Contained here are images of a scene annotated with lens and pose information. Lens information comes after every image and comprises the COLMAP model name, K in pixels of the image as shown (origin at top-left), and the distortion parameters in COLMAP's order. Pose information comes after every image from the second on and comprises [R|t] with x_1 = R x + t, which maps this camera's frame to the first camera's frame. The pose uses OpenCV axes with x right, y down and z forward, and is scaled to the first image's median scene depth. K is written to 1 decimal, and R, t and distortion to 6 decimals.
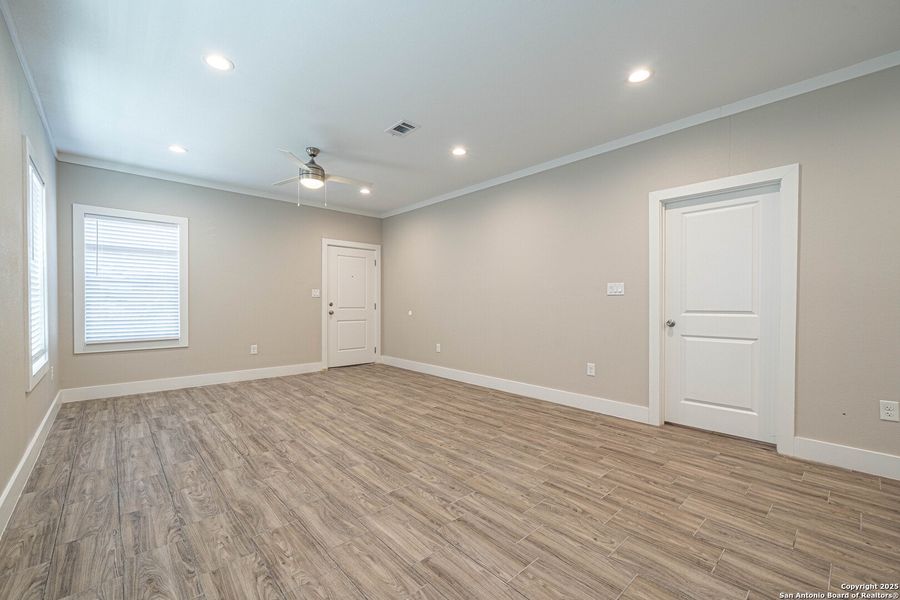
lens RADIAL K [[374.1, 0, 444.7], [0, 374.1, 307.4], [0, 0, 1]] dist [-0.000460, -0.000111]
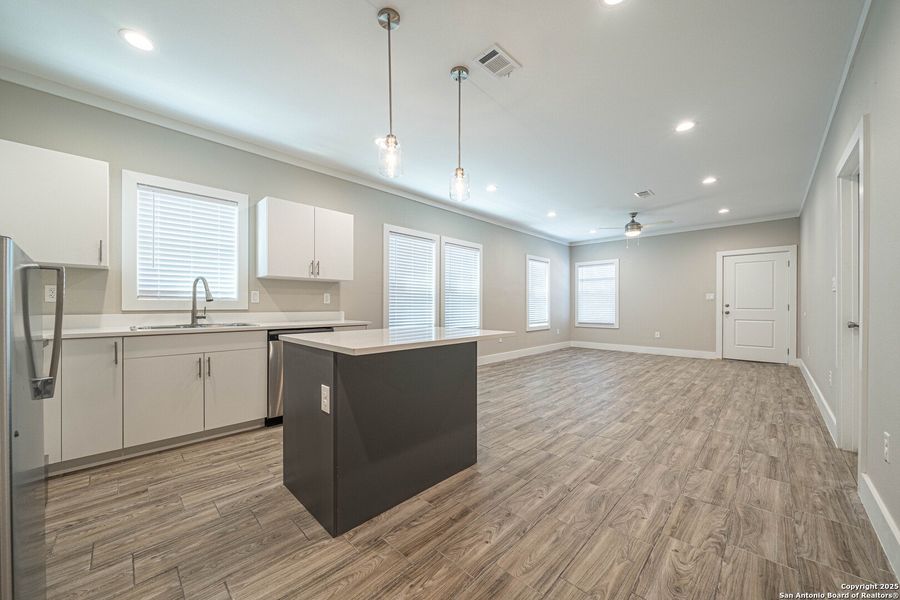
lens RADIAL K [[325.5, 0, 446.0], [0, 325.5, 305.9], [0, 0, 1]] dist [-0.002549, -0.000098]
pose [[0.054456, -0.001874, -0.998514, 1.312286], [-0.012929, 0.999913, -0.002582, 0.014530], [0.998432, 0.013050, 0.054427, 0.092495]]
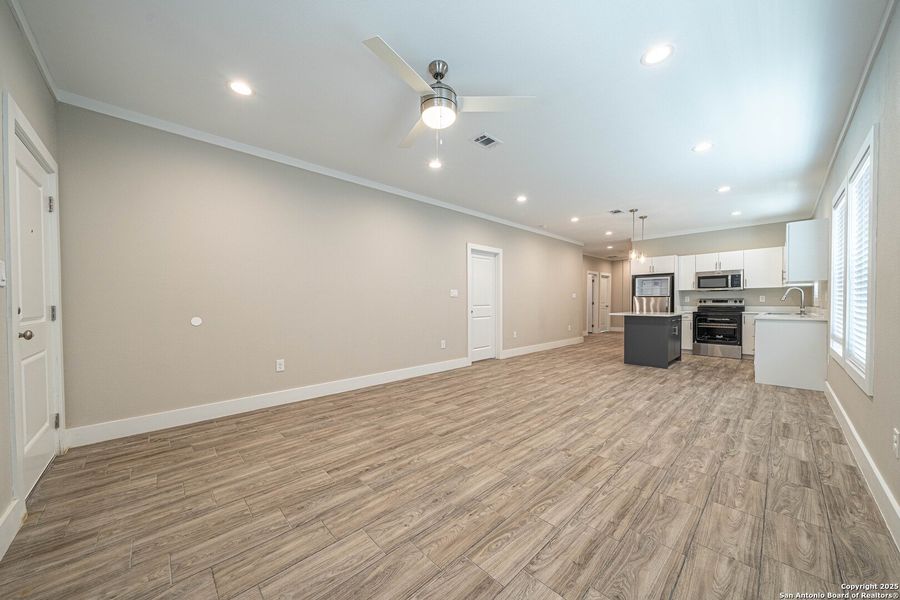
lens RADIAL K [[315.1, 0, 445.4], [0, 315.1, 306.8], [0, 0, 1]] dist [-0.003035, -0.000226]
pose [[-0.019600, -0.020020, 0.999607, -1.106989], [0.015113, 0.999679, 0.020318, -0.020295], [-0.999694, 0.015505, -0.019291, 1.226305]]
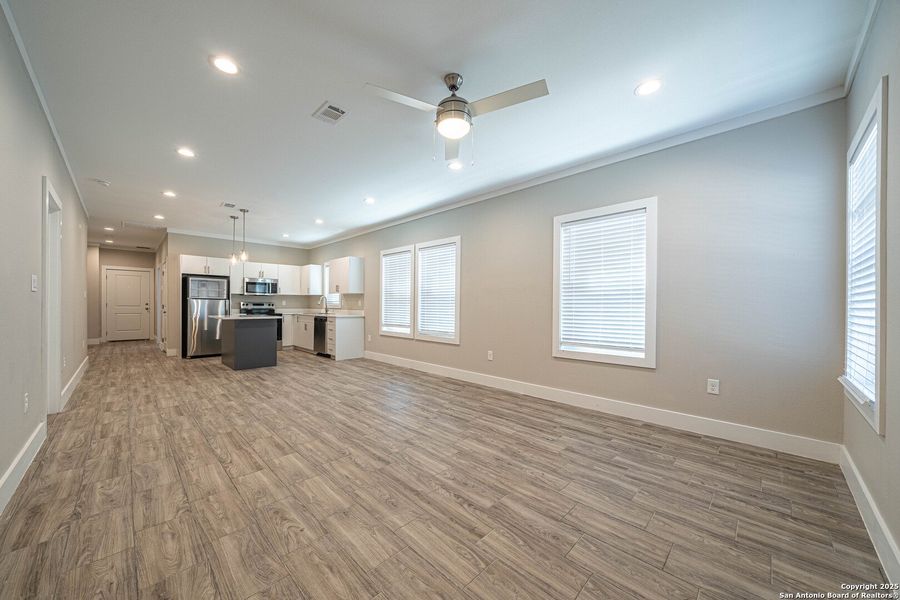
lens RADIAL K [[325.5, 0, 446.0], [0, 325.5, 305.9], [0, 0, 1]] dist [-0.002549, -0.000098]
pose [[-0.998626, -0.011734, -0.051069, -0.383903], [-0.012388, 0.999845, 0.012501, -0.025746], [0.050915, 0.013116, -0.998617, 1.940876]]
